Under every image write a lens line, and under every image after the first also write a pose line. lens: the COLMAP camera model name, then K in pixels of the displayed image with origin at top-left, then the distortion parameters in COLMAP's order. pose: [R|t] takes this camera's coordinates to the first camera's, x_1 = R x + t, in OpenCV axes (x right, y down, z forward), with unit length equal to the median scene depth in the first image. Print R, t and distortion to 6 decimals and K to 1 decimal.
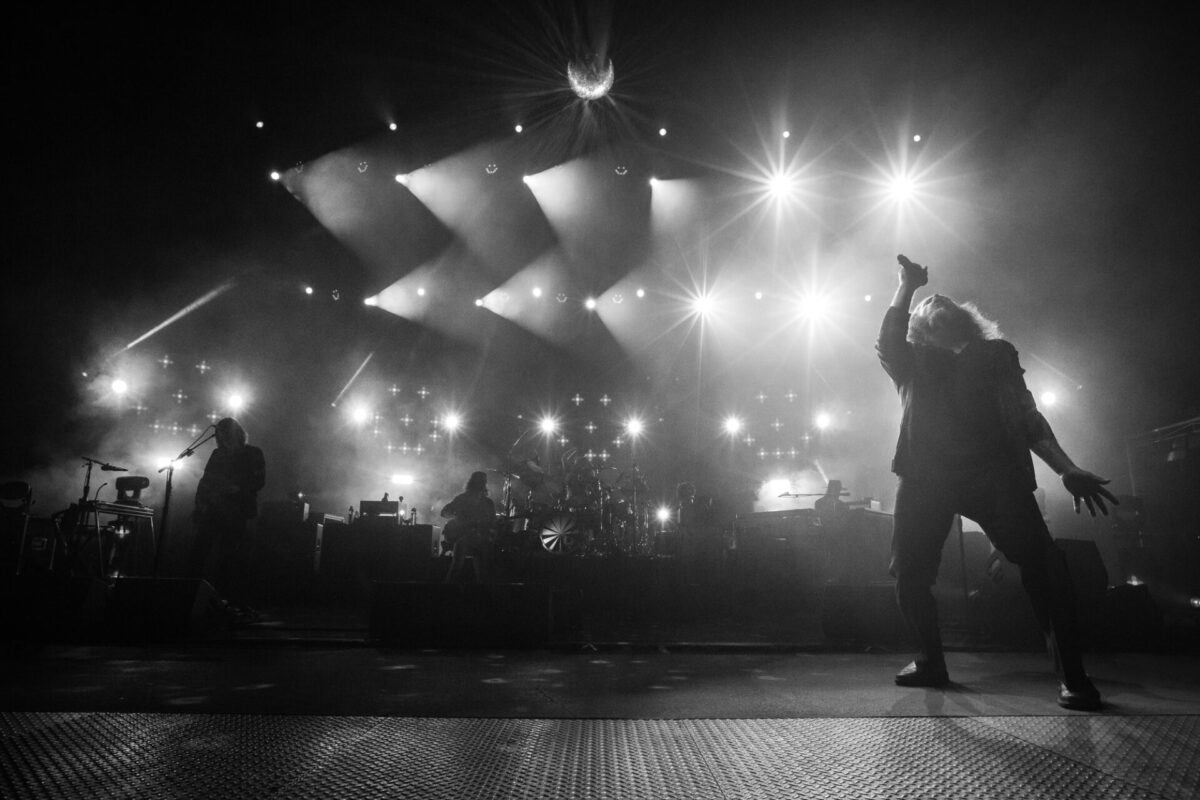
lens RADIAL K [[557.4, 0, 576.9], [0, 557.4, 426.5], [0, 0, 1]] dist [-0.017146, 0.004217]
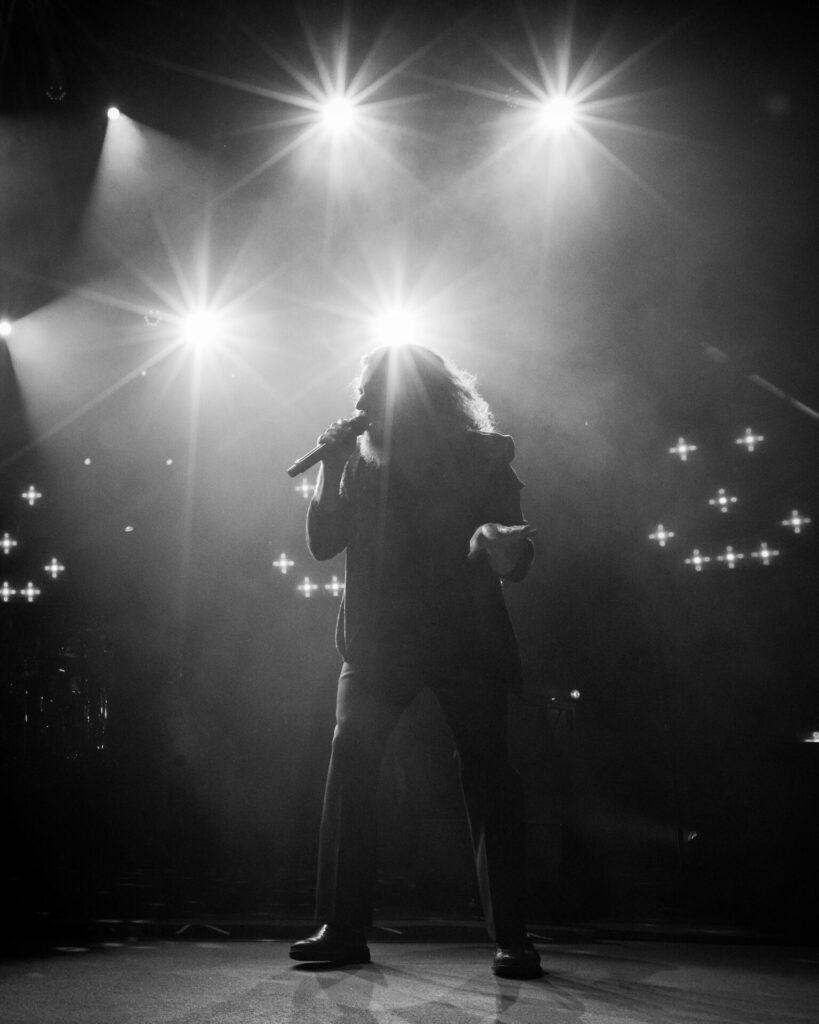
lens RADIAL K [[962.7, 0, 430.5], [0, 962.7, 535.1], [0, 0, 1]] dist [0.008009, 0.000000]
pose [[0.999562, -0.006963, -0.028766, 0.530370], [0.006784, 0.999957, -0.006318, 0.002977], [0.028809, 0.006120, 0.999566, 0.021937]]
